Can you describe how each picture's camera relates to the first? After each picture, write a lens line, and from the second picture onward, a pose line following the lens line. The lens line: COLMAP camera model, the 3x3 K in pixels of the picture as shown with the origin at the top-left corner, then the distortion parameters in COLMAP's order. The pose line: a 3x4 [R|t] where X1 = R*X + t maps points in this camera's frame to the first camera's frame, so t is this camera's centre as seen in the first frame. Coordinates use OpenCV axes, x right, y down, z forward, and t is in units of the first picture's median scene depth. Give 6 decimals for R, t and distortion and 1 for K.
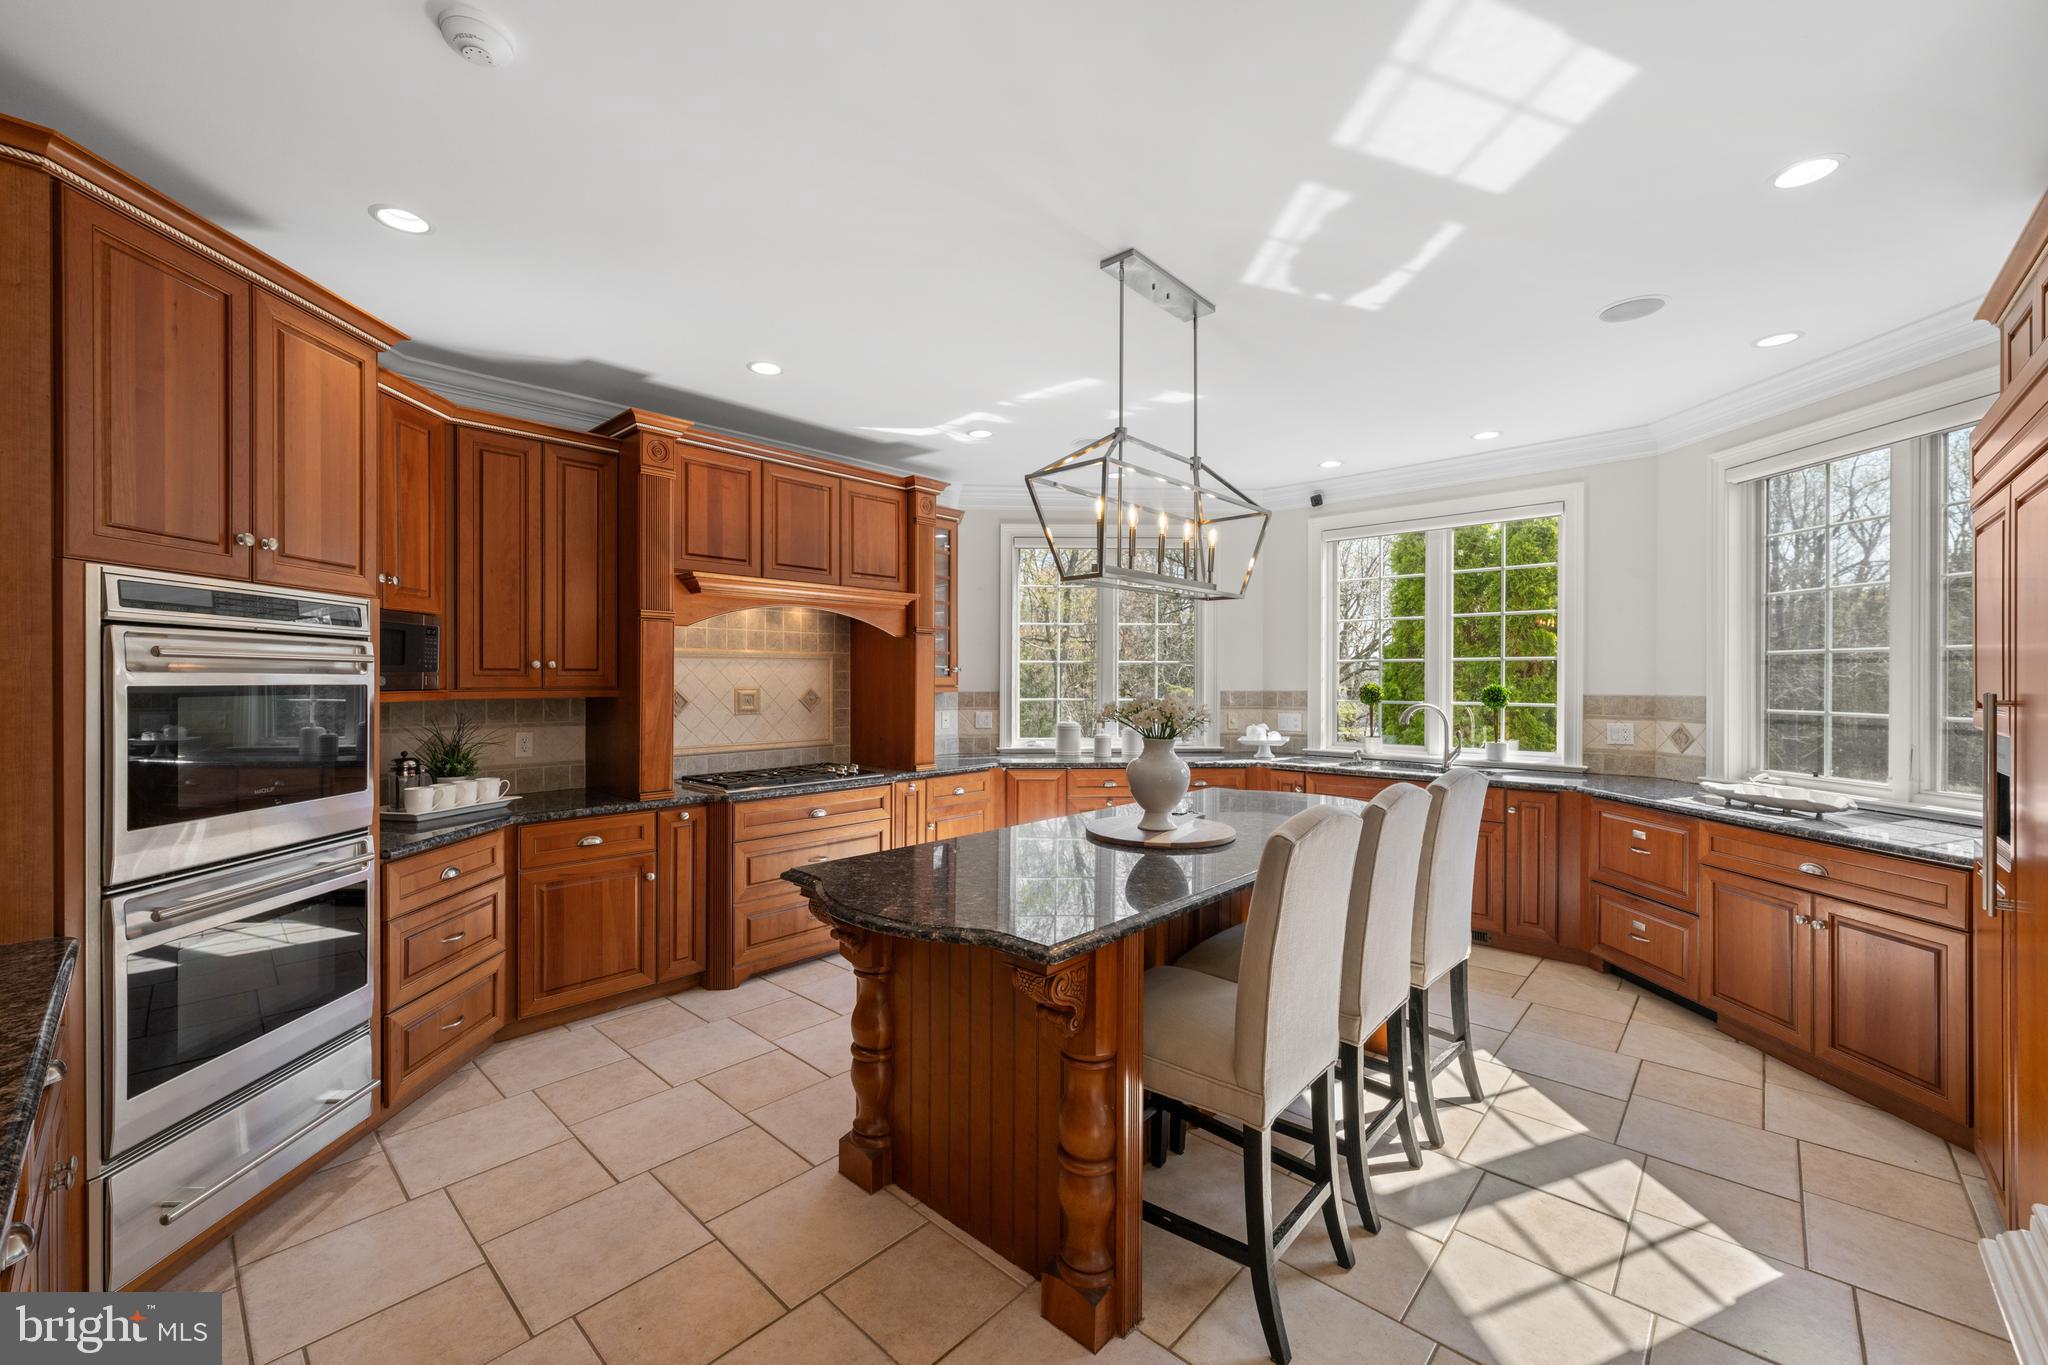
lens RADIAL K [[811.5, 0, 1018.9], [0, 811.5, 681.1], [0, 0, 1]] dist [0.001425, -0.001138]
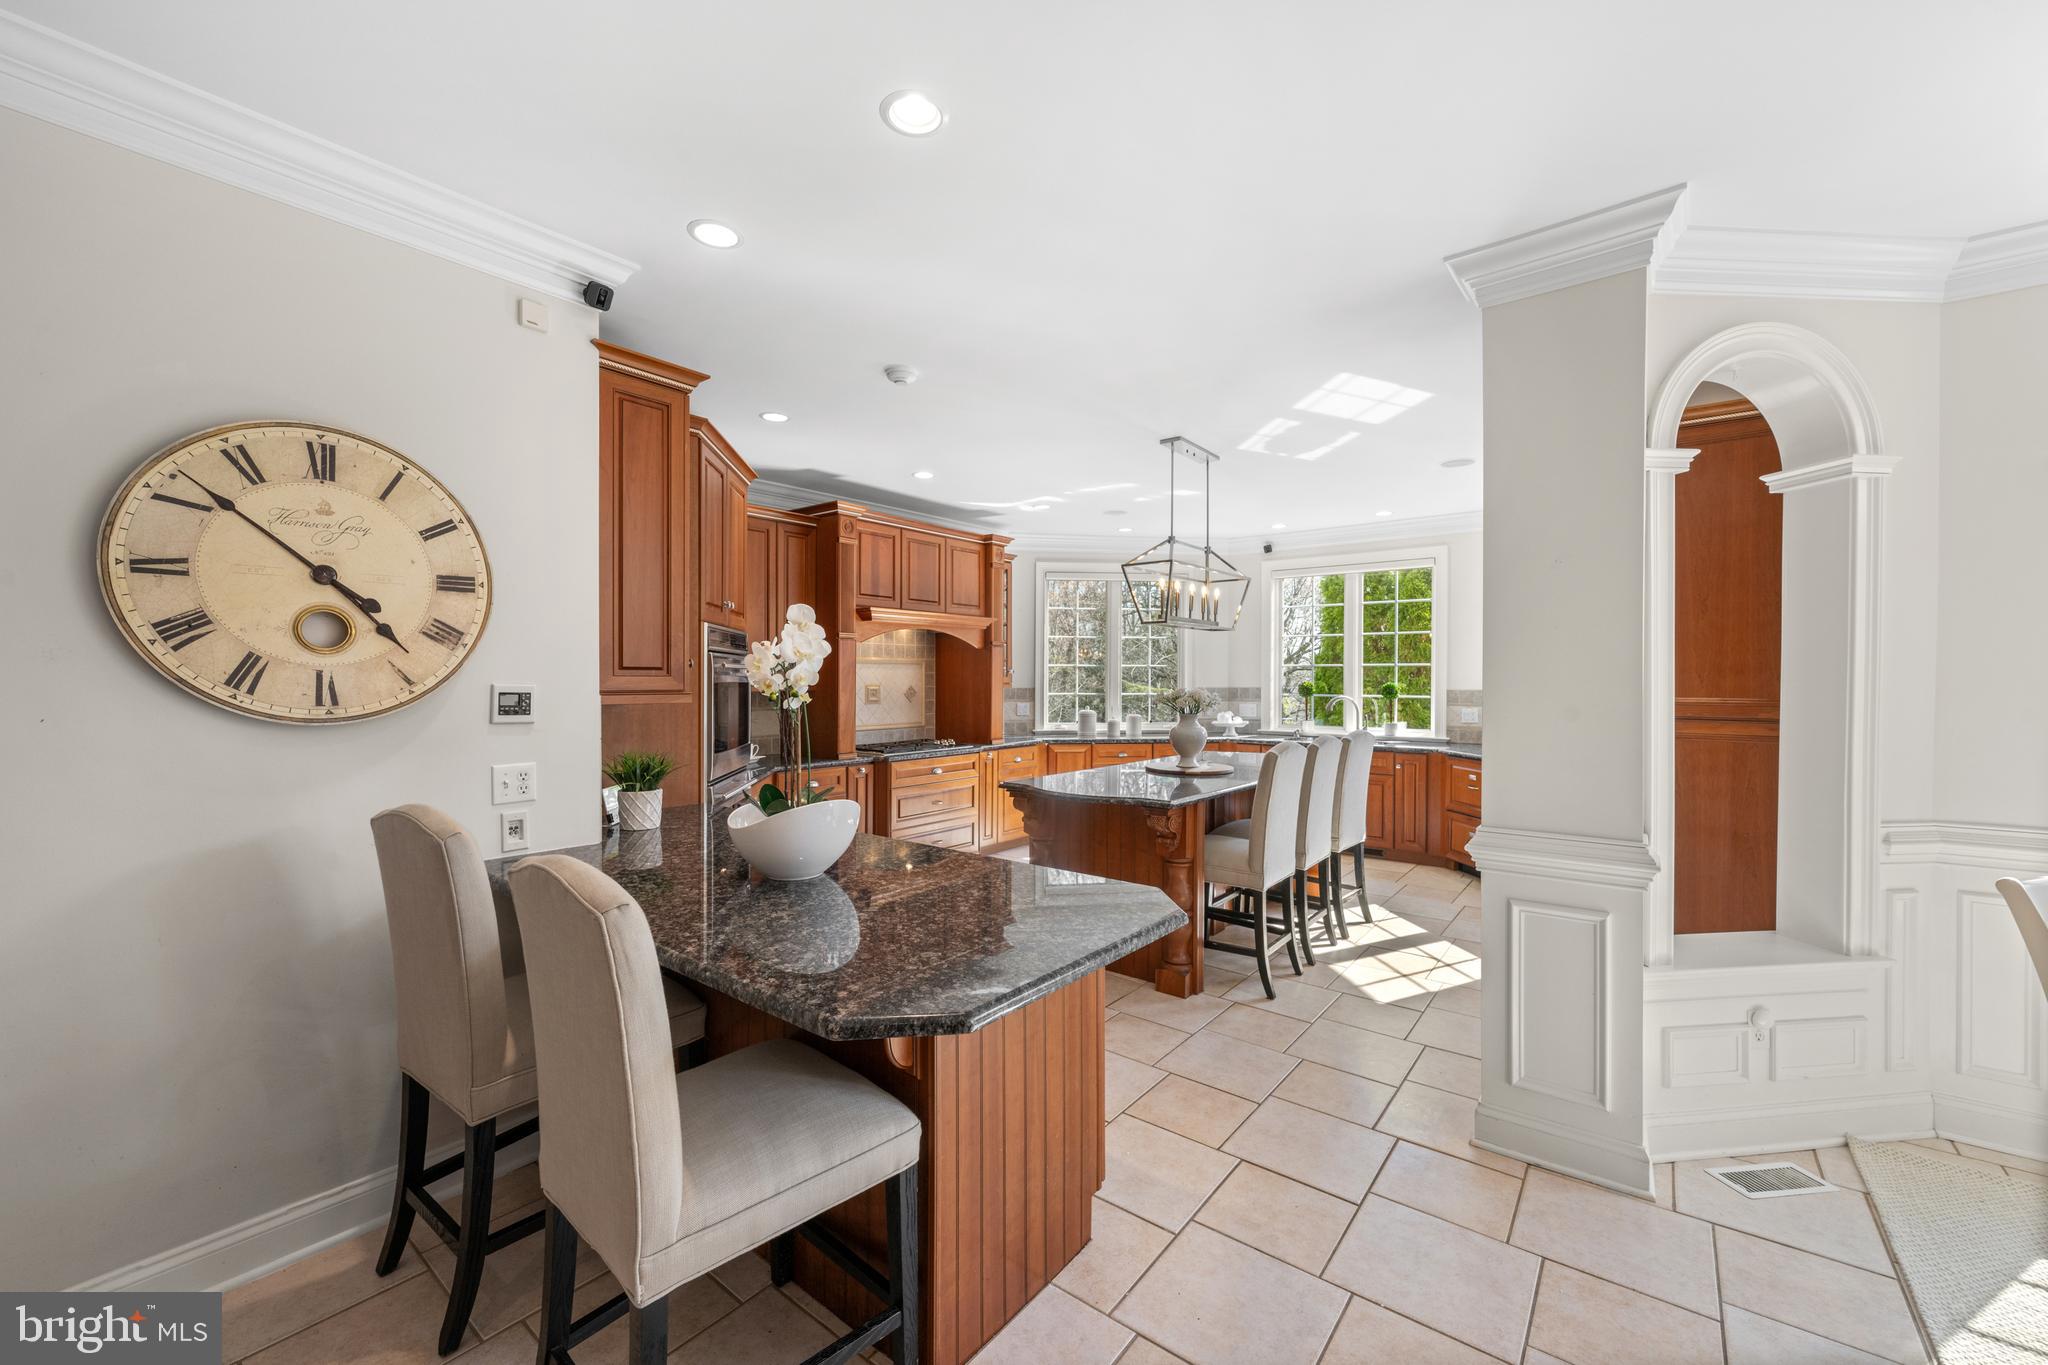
lens RADIAL K [[811.5, 0, 1018.9], [0, 811.5, 680.5], [0, 0, 1]] dist [0.001425, -0.001138]
pose [[0.997149, 0.000771, 0.075456, -0.236933], [-0.000874, 0.999999, 0.001331, -0.001311], [-0.075455, -0.001393, 0.997148, -0.509969]]
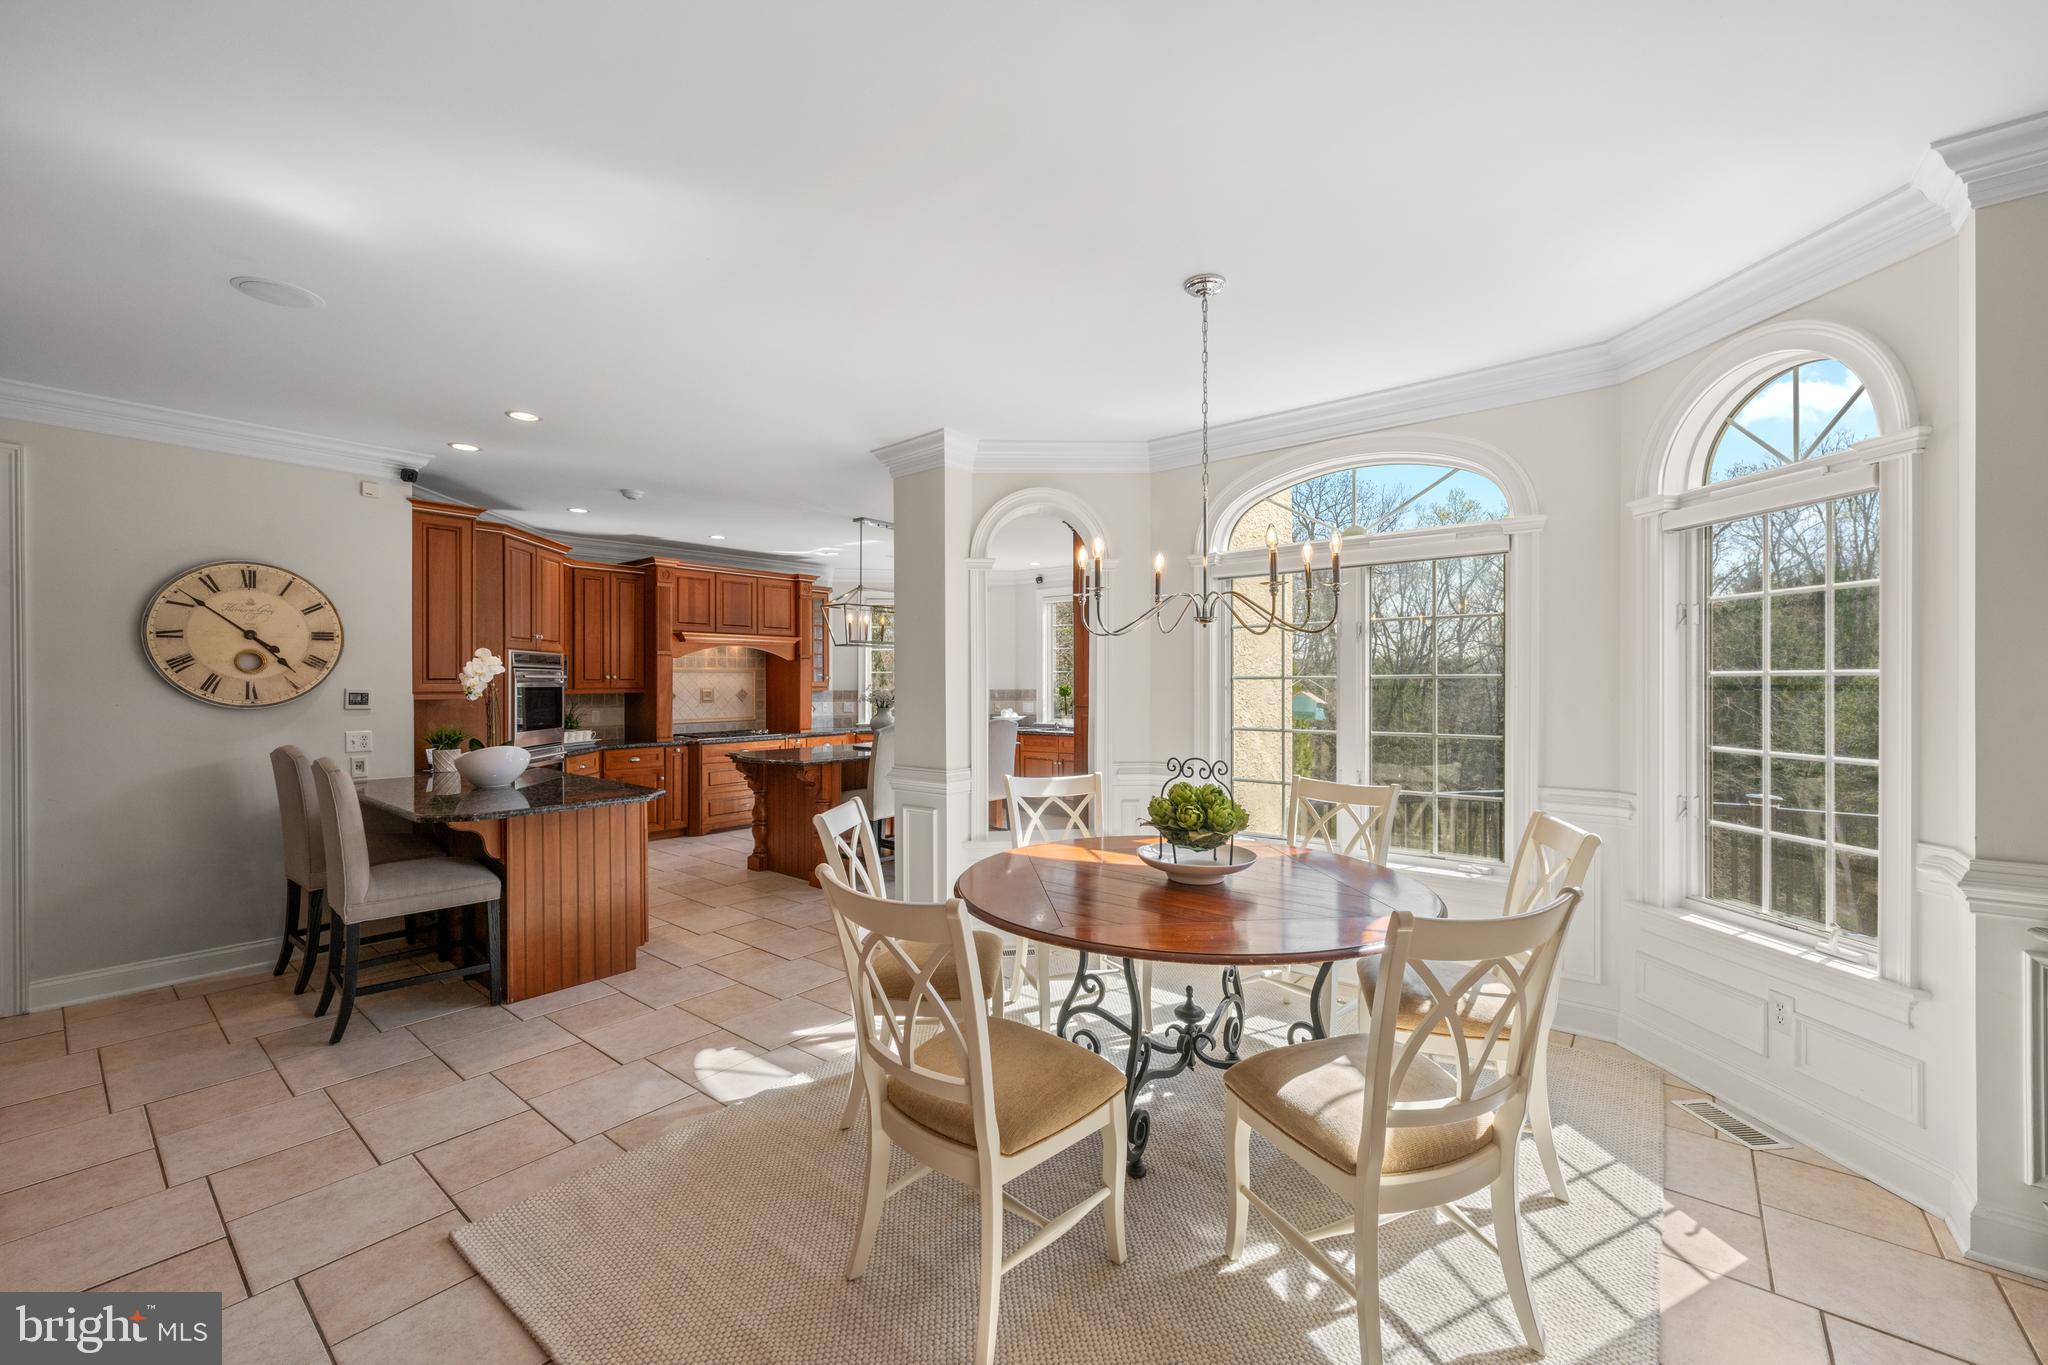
lens RADIAL K [[811.5, 0, 1020.1], [0, 811.5, 679.6], [0, 0, 1]] dist [0.001425, -0.001138]
pose [[0.998158, -0.002355, 0.060622, 0.331927], [0.002605, 0.999988, -0.004035, -0.002820], [-0.060612, 0.004186, 0.998153, -1.112281]]
